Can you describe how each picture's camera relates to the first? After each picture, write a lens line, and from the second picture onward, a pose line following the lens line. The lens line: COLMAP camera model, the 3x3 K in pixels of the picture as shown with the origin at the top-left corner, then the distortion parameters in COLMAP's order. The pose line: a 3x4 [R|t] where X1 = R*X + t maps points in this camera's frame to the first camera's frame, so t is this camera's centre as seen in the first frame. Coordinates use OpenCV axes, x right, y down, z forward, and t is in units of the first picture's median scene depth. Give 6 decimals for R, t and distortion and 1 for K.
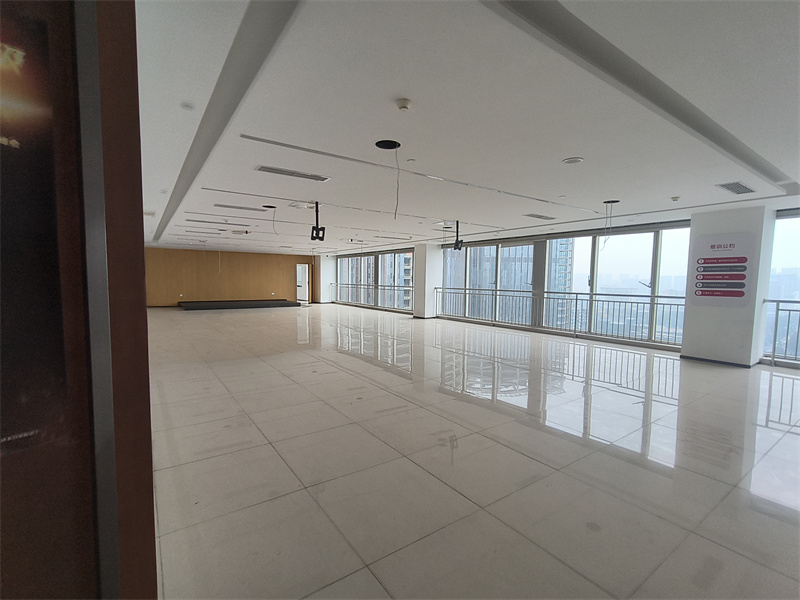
lens RADIAL K [[375.8, 0, 384.3], [0, 375.8, 310.0], [0, 0, 1]] dist [0.000397, 0.000057]
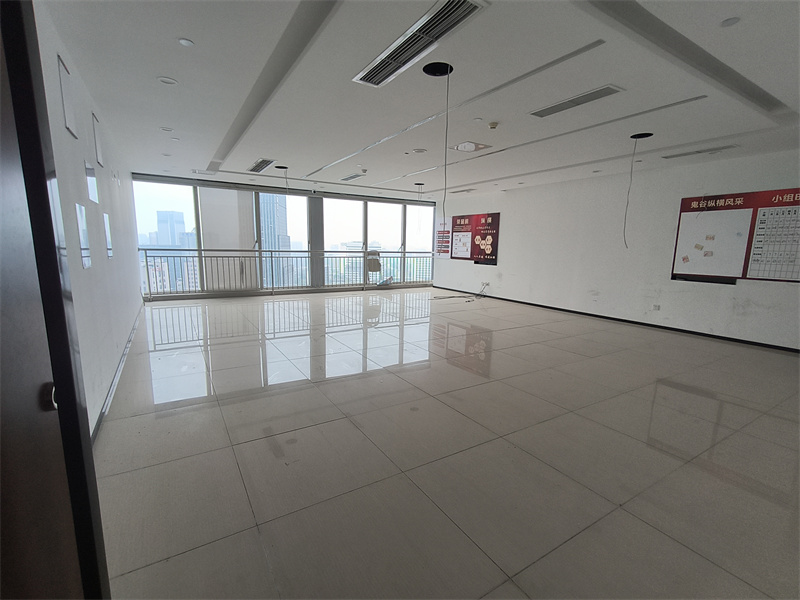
lens RADIAL K [[352.5, 0, 400.0], [0, 352.5, 300.0], [0, 0, 1]] dist [-0.000175, -0.000032]
pose [[0.068676, -0.171686, 0.982755, -0.506784], [0.056378, 0.984175, 0.167994, -0.067096], [-0.996045, 0.043869, 0.077268, 0.746317]]
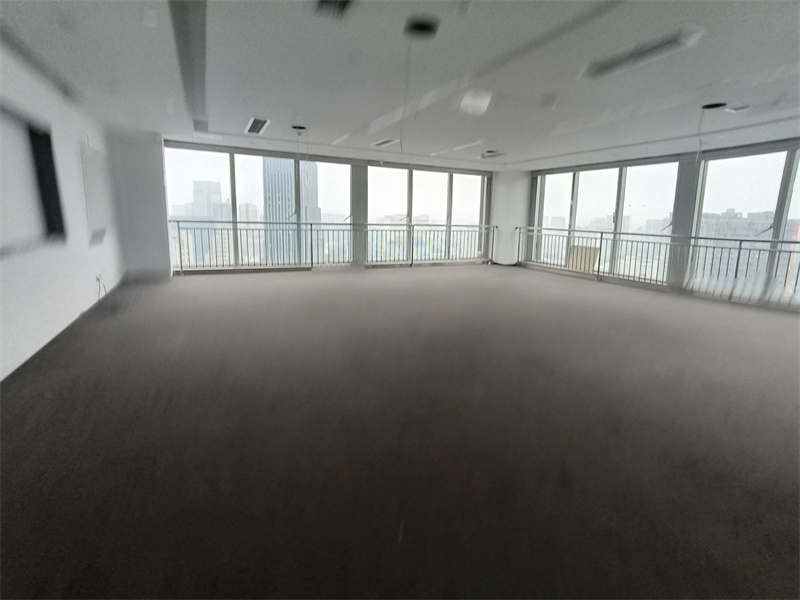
lens RADIAL K [[385.7, 0, 400.0], [0, 385.7, 300.0], [0, 0, 1]] dist [-0.000161, 0.000013]
pose [[0.148915, -0.224347, 0.963064, -0.532848], [0.052759, 0.974339, 0.218816, -0.070639], [-0.987442, 0.018226, 0.156930, 0.785808]]
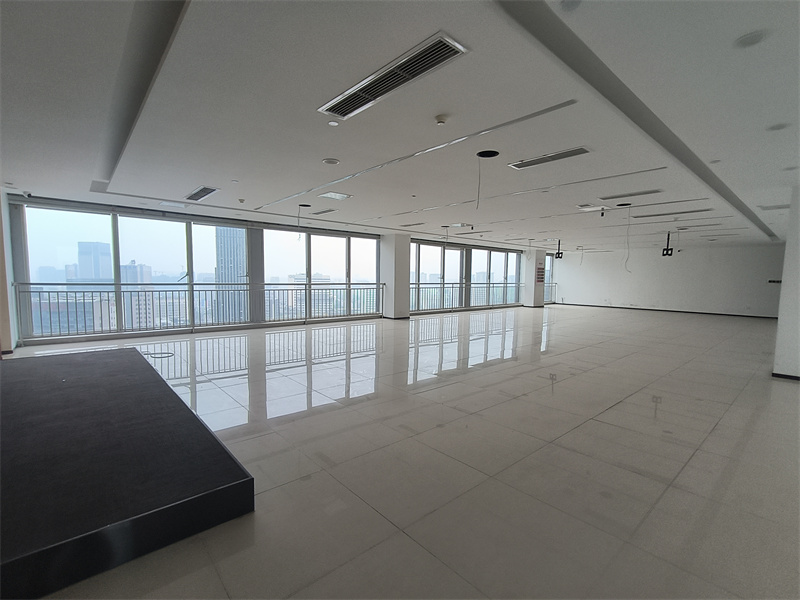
lens RADIAL K [[375.8, 0, 384.3], [0, 375.8, 310.0], [0, 0, 1]] dist [0.000397, 0.000057]
pose [[-0.118949, -0.106928, 0.987126, -0.567699], [0.059879, 0.991602, 0.114628, -0.075160], [-0.991093, 0.072743, -0.111547, 0.837081]]
